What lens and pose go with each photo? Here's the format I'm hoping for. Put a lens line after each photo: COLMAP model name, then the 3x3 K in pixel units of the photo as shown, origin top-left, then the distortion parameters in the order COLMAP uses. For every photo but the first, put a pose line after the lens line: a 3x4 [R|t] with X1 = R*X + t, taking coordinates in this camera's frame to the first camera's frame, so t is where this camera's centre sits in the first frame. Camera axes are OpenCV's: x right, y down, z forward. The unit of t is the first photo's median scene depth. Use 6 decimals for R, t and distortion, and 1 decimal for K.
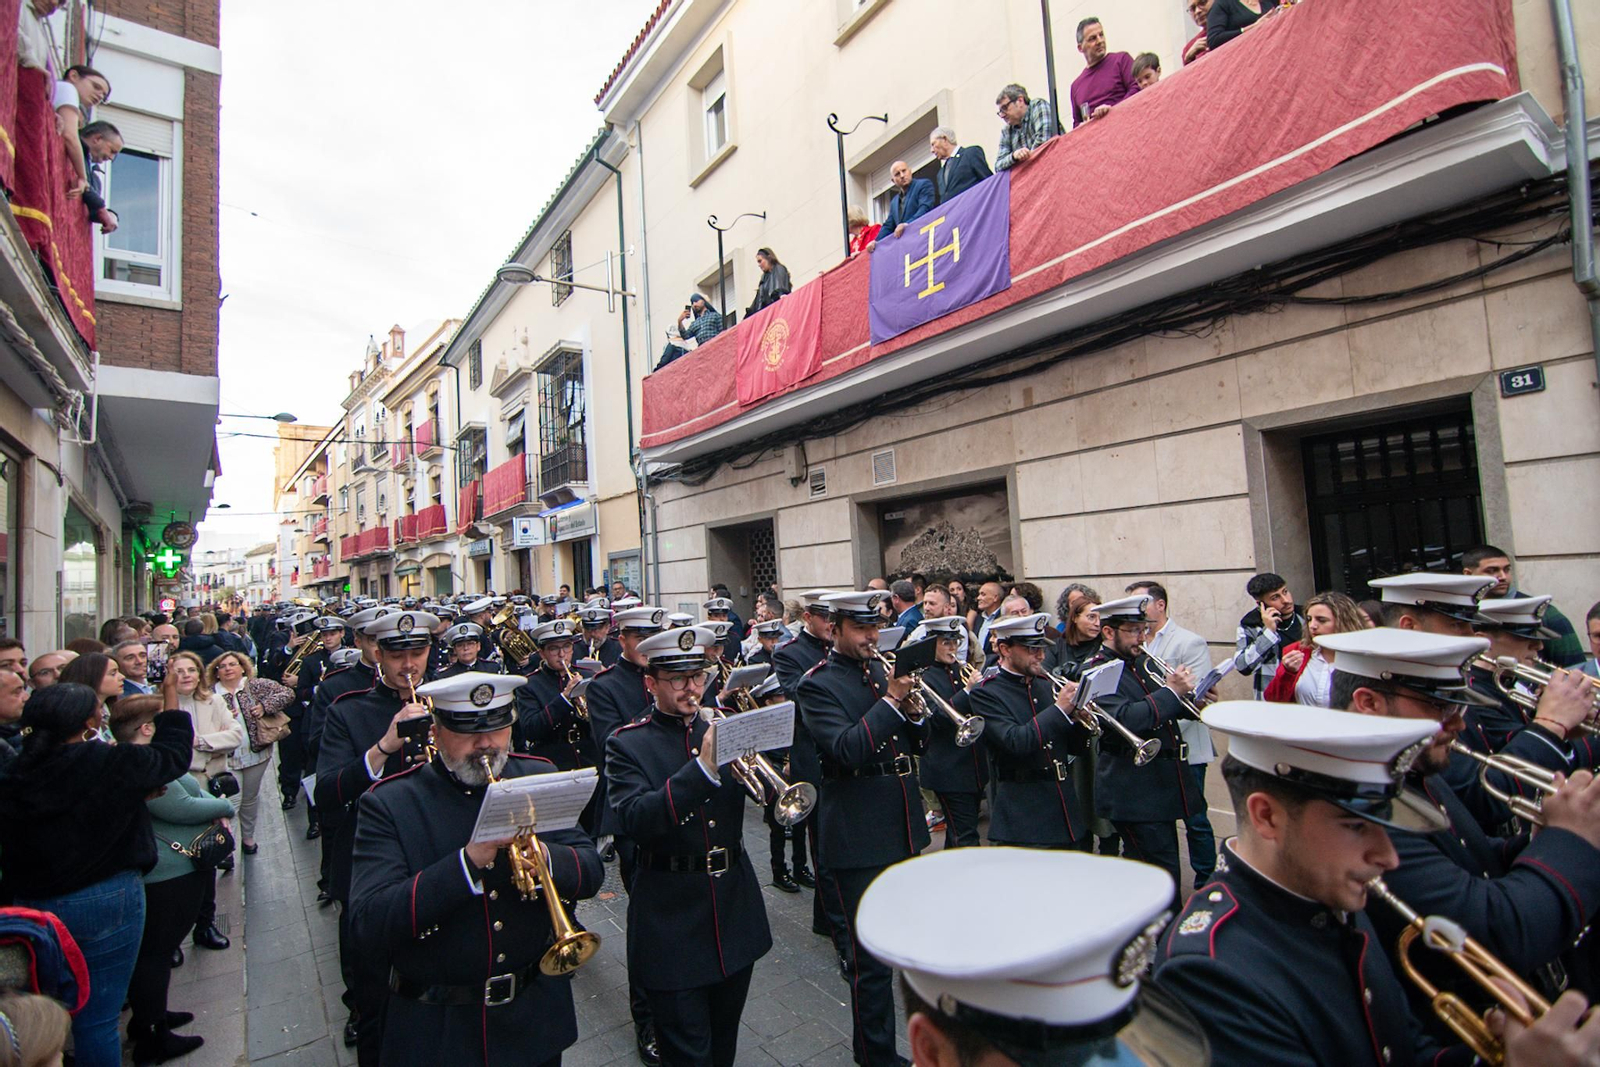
lens RADIAL K [[762.1, 0, 803.1], [0, 762.1, 537.2], [0, 0, 1]] dist [-0.005366, -0.010802]
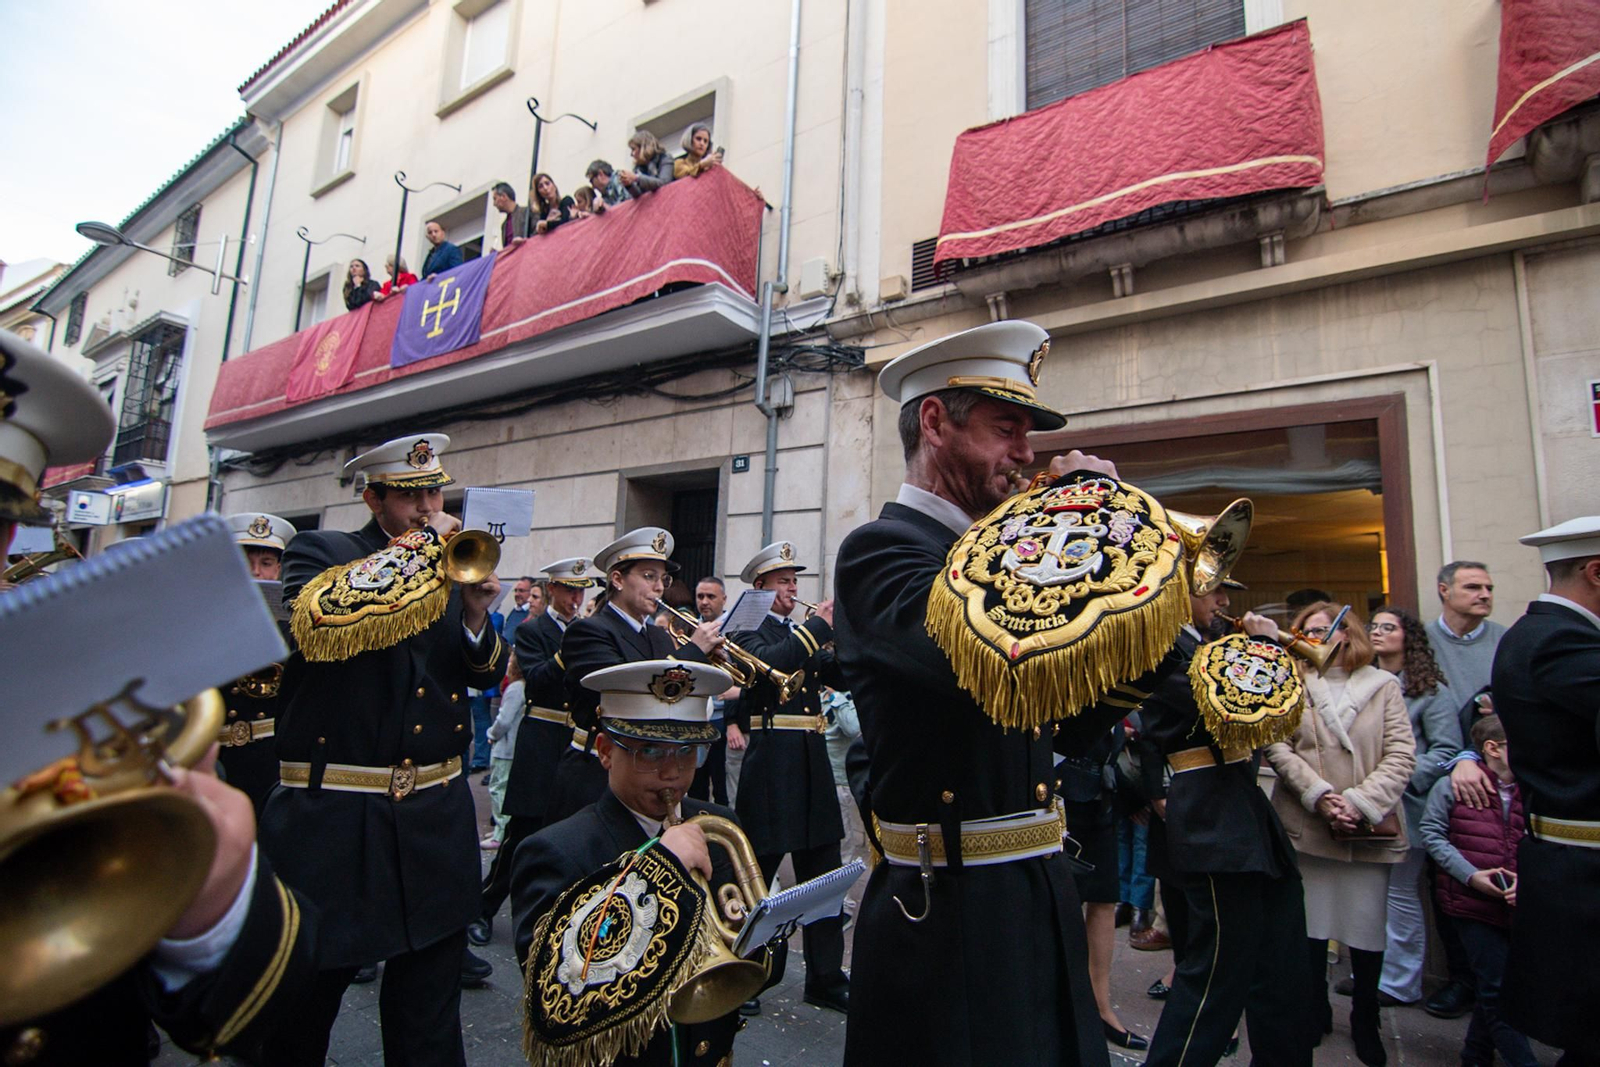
lens RADIAL K [[762.1, 0, 803.1], [0, 762.1, 537.2], [0, 0, 1]] dist [-0.005366, -0.010802]
pose [[0.931476, 0.142741, 0.334629, 0.207065], [-0.114627, 0.988115, -0.102417, 0.032506], [-0.345272, 0.057041, 0.936768, -0.187207]]
